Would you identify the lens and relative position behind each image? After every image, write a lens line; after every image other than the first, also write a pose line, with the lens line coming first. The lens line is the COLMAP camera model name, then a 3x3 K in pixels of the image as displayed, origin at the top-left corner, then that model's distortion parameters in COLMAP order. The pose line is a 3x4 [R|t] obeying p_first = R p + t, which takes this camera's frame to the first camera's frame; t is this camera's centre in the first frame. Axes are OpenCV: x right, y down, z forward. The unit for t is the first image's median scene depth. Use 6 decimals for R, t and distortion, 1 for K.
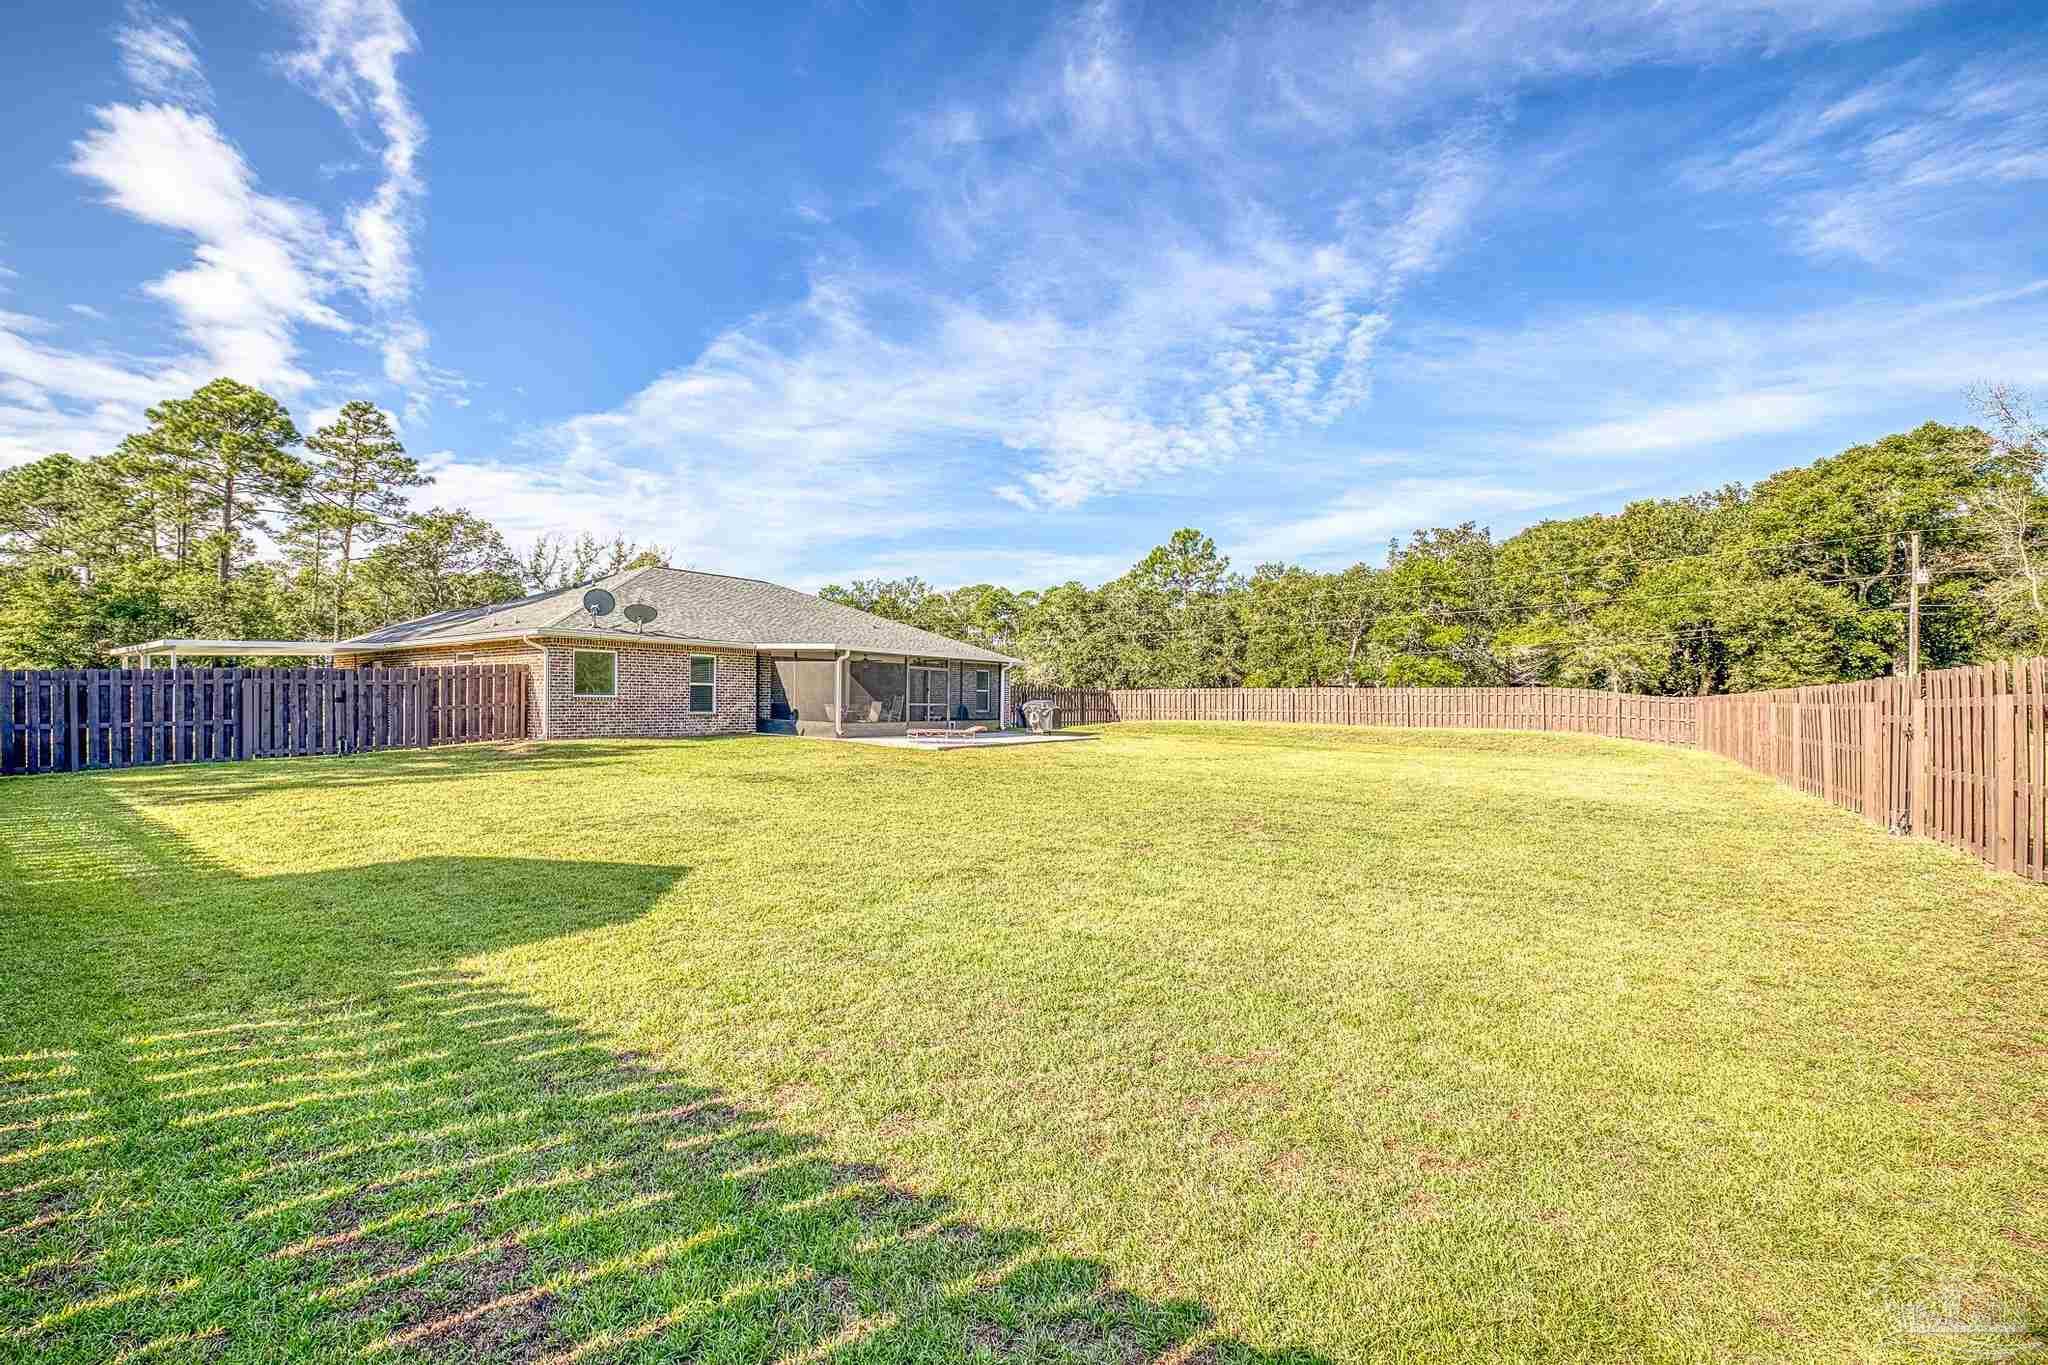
lens RADIAL K [[892.1, 0, 1024.4], [0, 892.1, 678.0], [0, 0, 1]] dist [-0.036924, 0.009577]
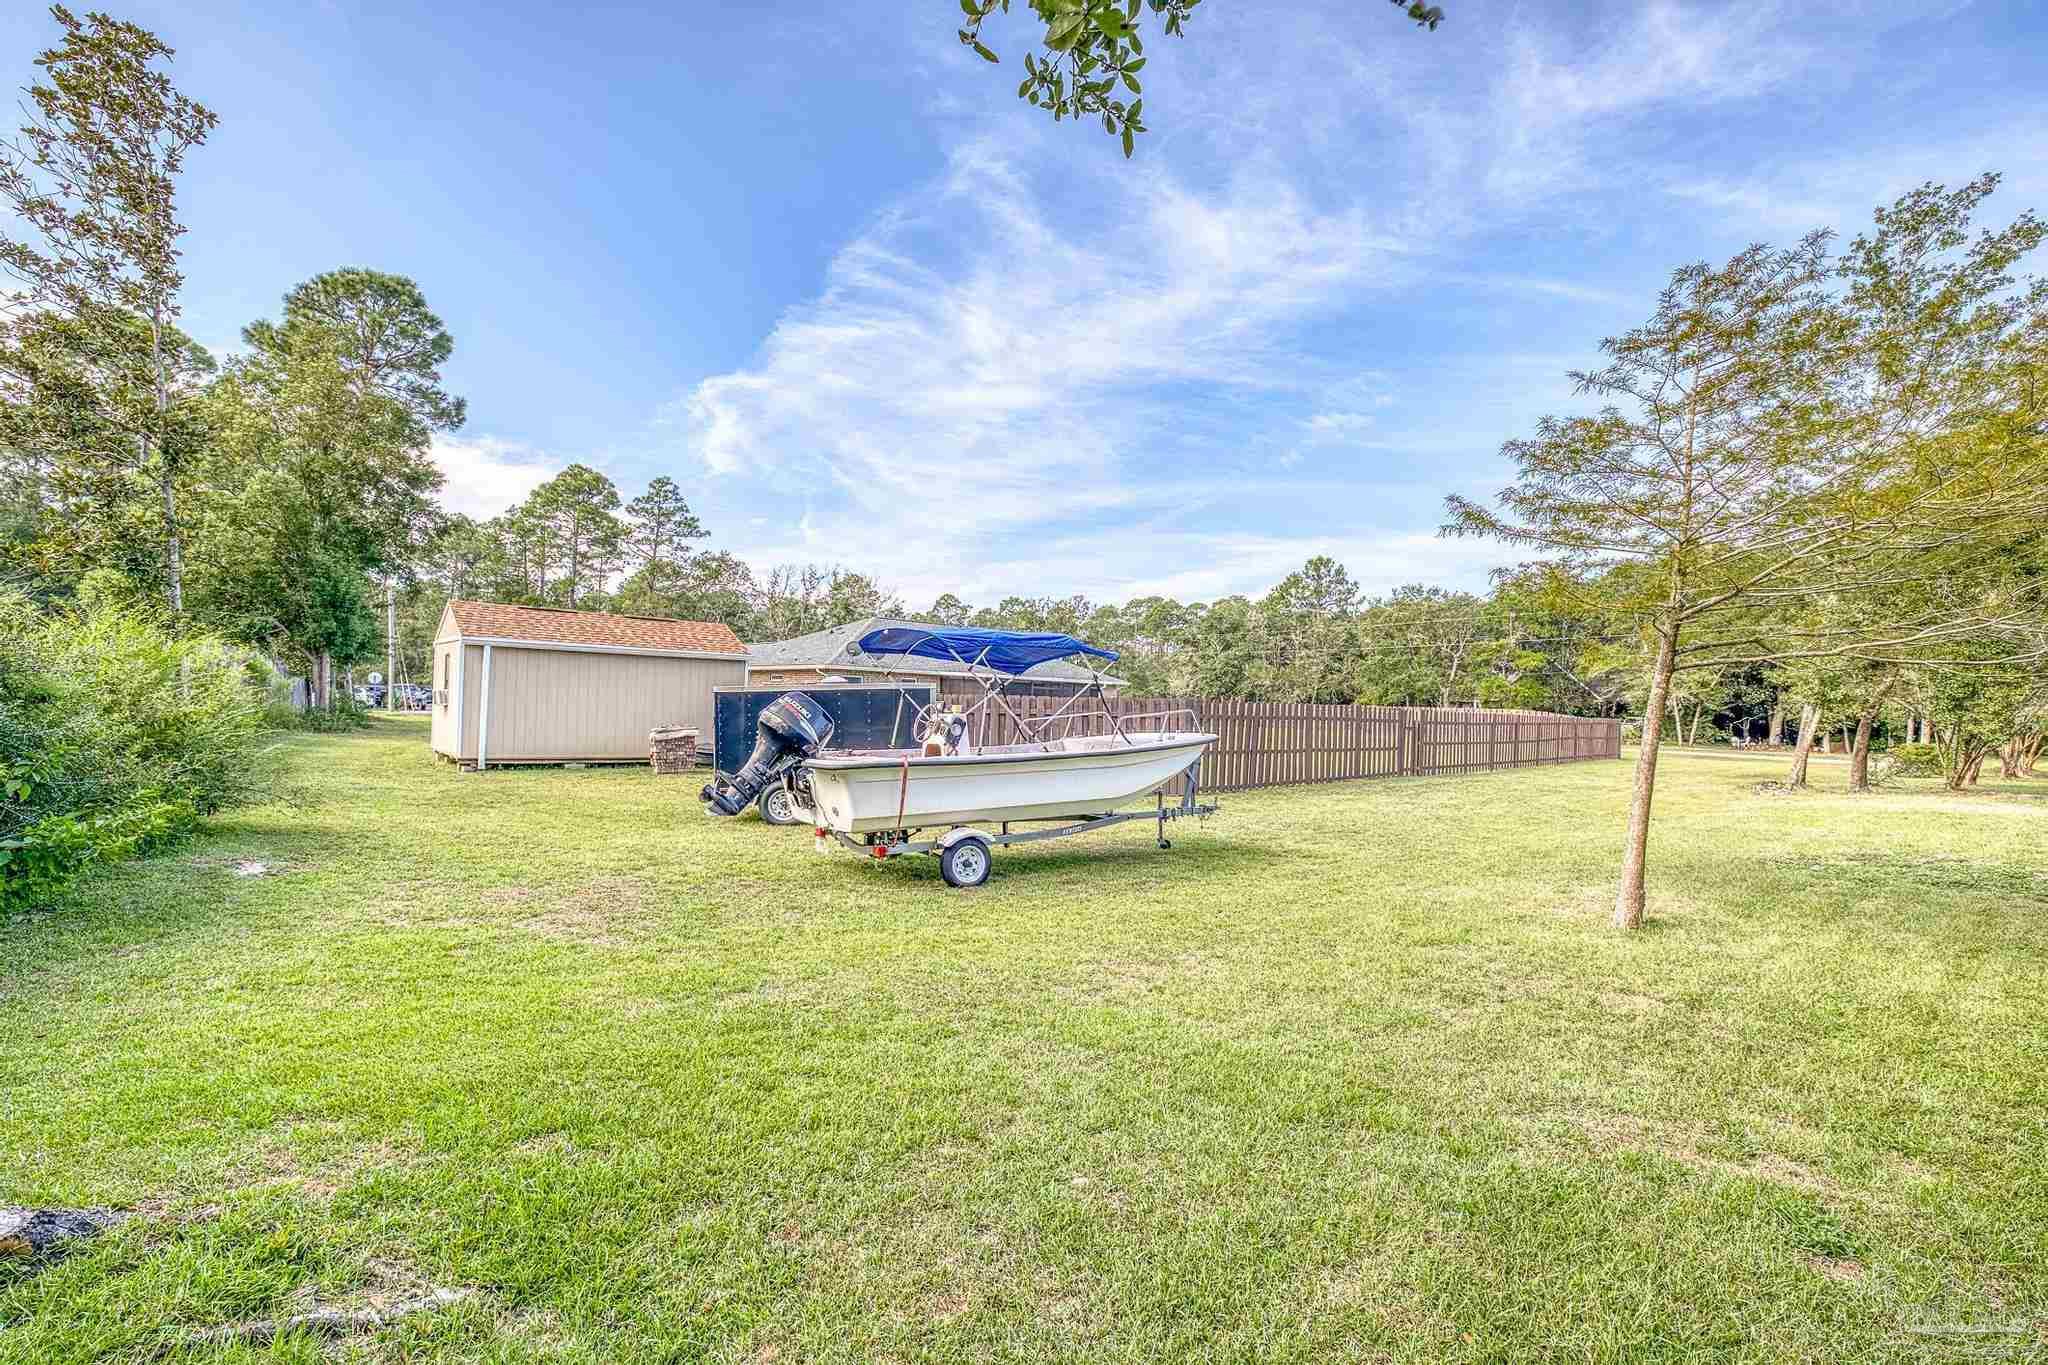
lens RADIAL K [[892.1, 0, 1023.6], [0, 892.1, 682.1], [0, 0, 1]] dist [-0.036924, 0.009577]
pose [[0.979497, 0.016841, -0.200754, 0.067017], [-0.017222, 0.999852, -0.000152, -0.007813], [0.200721, 0.003607, 0.979642, -0.222085]]
